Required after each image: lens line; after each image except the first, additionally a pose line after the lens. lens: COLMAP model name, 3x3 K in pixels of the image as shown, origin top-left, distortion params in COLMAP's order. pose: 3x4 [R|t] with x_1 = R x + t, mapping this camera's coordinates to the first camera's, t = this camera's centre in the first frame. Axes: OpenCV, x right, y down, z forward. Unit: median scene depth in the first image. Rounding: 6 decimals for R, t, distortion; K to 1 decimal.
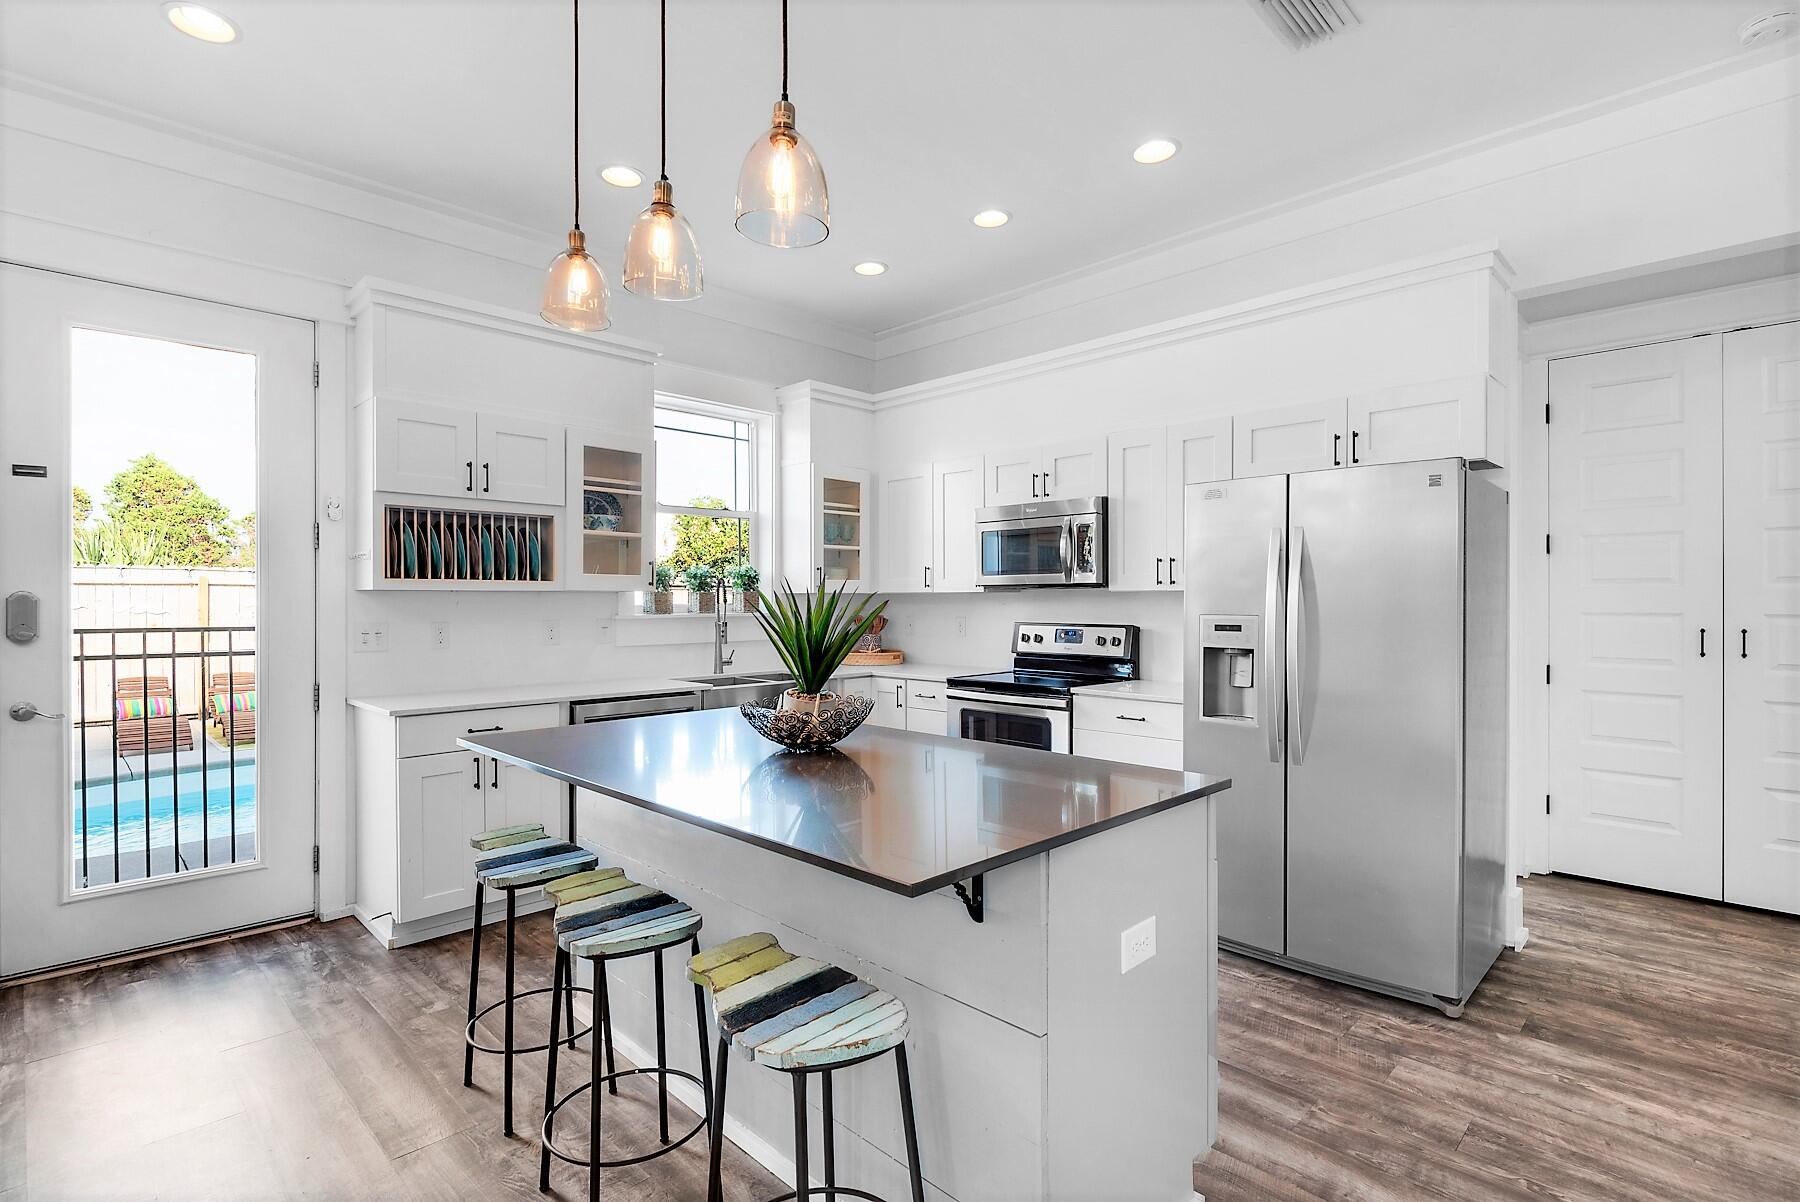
lens RADIAL K [[865.1, 0, 901.0], [0, 865.1, 601.9], [0, 0, 1]] dist [-0.000010, 0.000003]
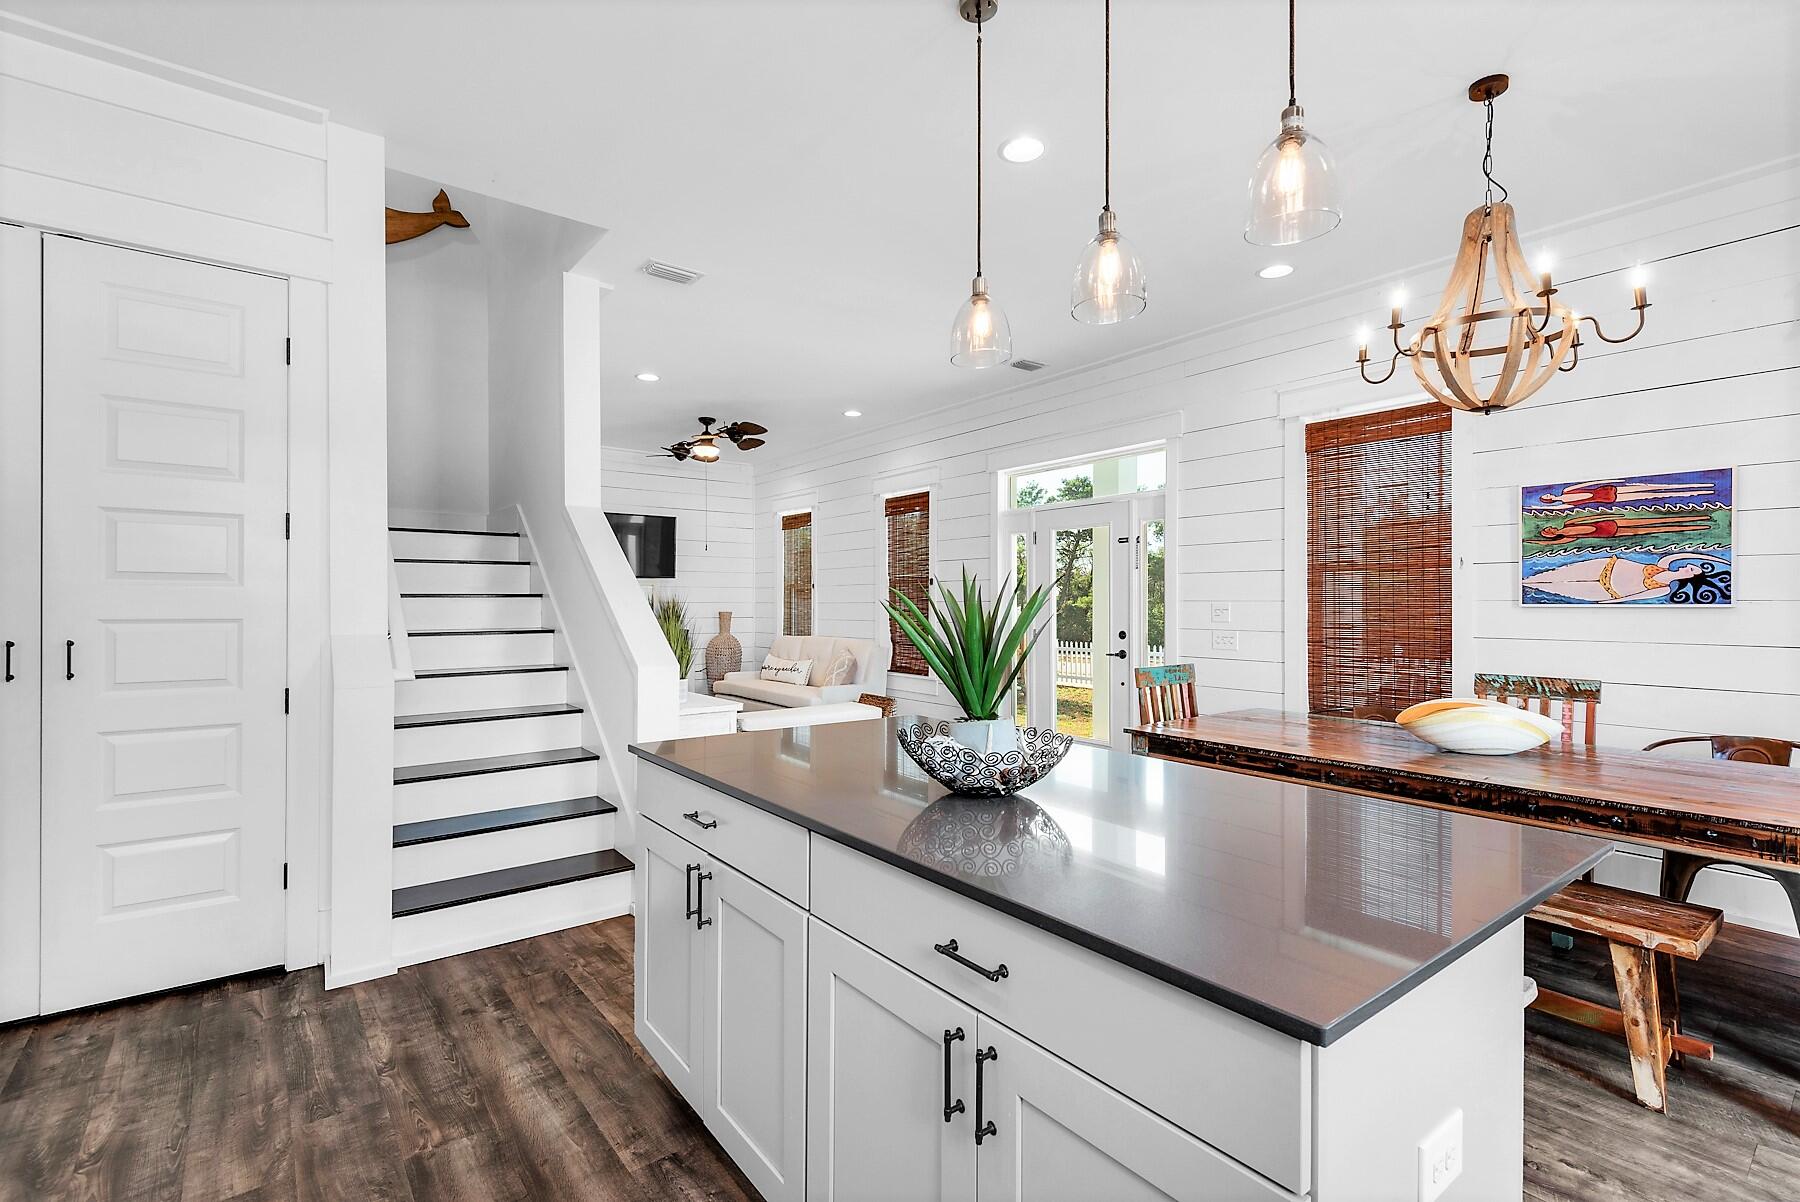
lens RADIAL K [[811.9, 0, 898.3], [0, 811.9, 600.5], [0, 0, 1]] dist [-0.001563, -0.000336]
pose [[-0.989768, 0.000575, 0.142682, -0.142951], [0.001163, 0.999991, 0.004042, -0.001849], [-0.142679, 0.004167, -0.989760, 1.800004]]
